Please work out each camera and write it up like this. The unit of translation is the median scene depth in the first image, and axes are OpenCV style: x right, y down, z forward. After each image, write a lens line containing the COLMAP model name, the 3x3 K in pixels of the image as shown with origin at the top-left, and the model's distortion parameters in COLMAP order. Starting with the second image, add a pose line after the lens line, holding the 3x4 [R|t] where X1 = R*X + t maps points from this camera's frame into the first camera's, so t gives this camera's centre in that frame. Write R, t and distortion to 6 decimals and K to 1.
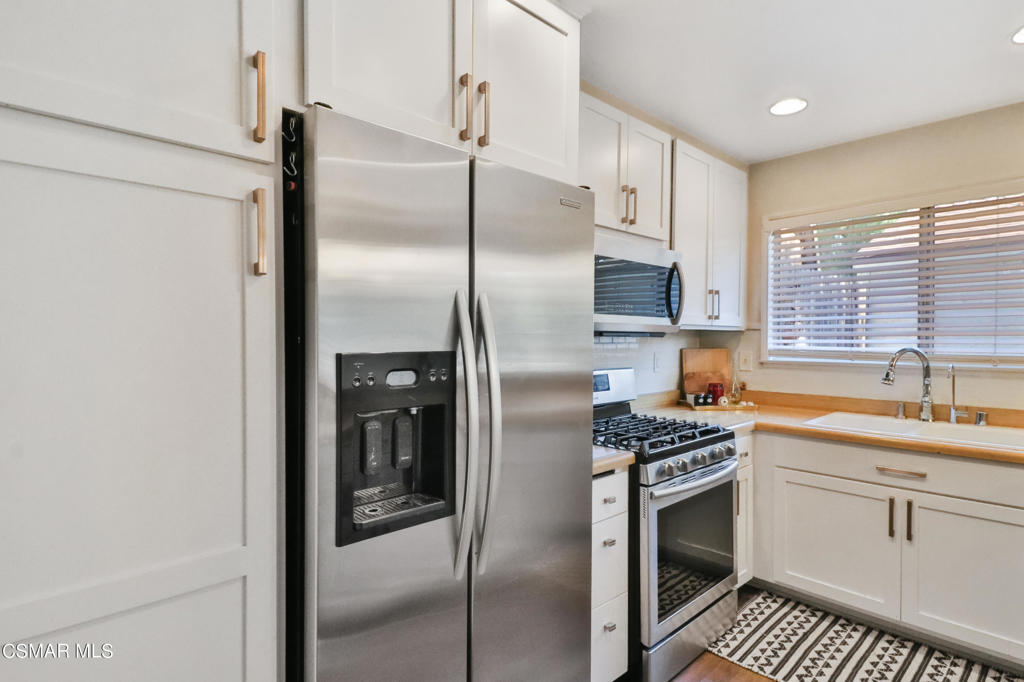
lens RADIAL K [[527.8, 0, 512.0], [0, 527.8, 341.0], [0, 0, 1]] dist [0.000236, 0.000050]
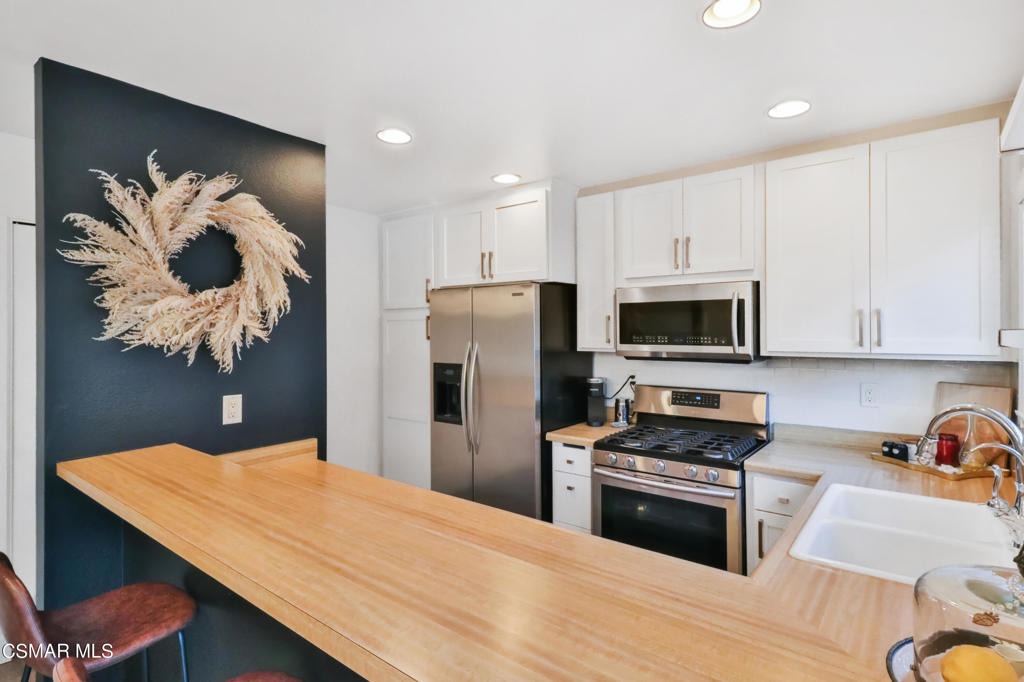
lens RADIAL K [[527.8, 0, 512.0], [0, 527.8, 341.0], [0, 0, 1]] dist [0.000236, 0.000050]
pose [[0.155096, -0.004277, -0.987890, 2.529627], [-0.014398, 0.999875, -0.006589, -0.079795], [0.987794, 0.015245, 0.155015, 0.802074]]
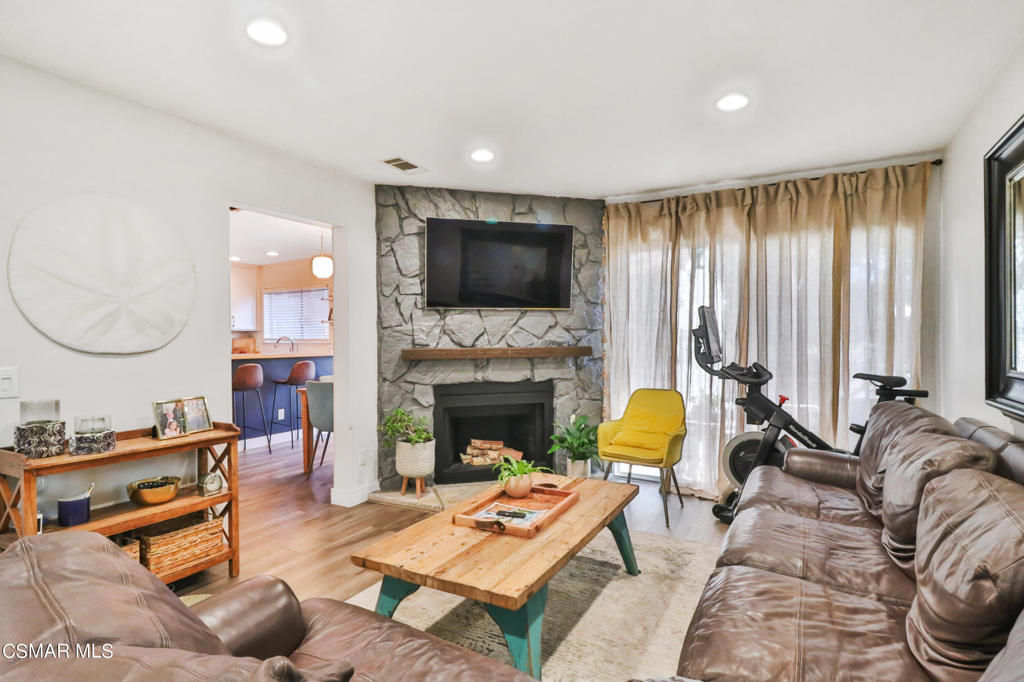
lens RADIAL K [[527.8, 0, 512.0], [0, 527.8, 341.0], [0, 0, 1]] dist [0.000236, 0.000050]
pose [[0.953487, -0.010458, 0.301252, 2.147174], [0.010583, 0.999943, 0.001220, 0.100822], [-0.301248, 0.002025, 0.953544, -4.573422]]
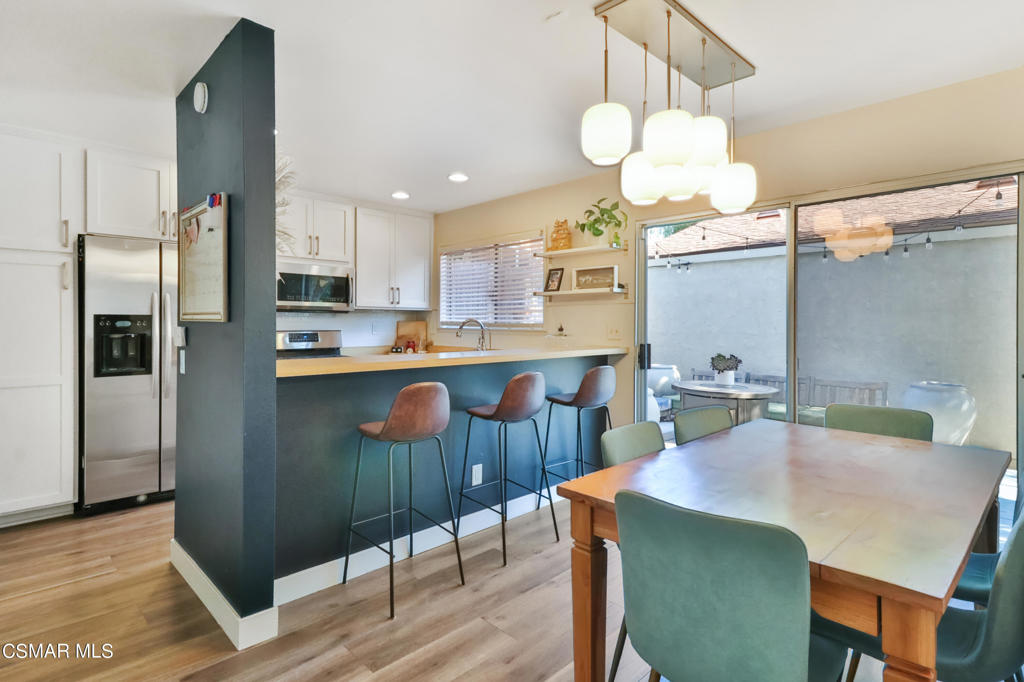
lens RADIAL K [[520.4, 0, 516.2], [0, 520.4, 318.4], [0, 0, 1]] dist [0.001328, 0.000145]
pose [[0.999462, -0.001036, 0.032785, 1.683976], [0.001526, 0.999887, -0.014924, 0.080629], [-0.032766, 0.014966, 0.999351, -1.754676]]
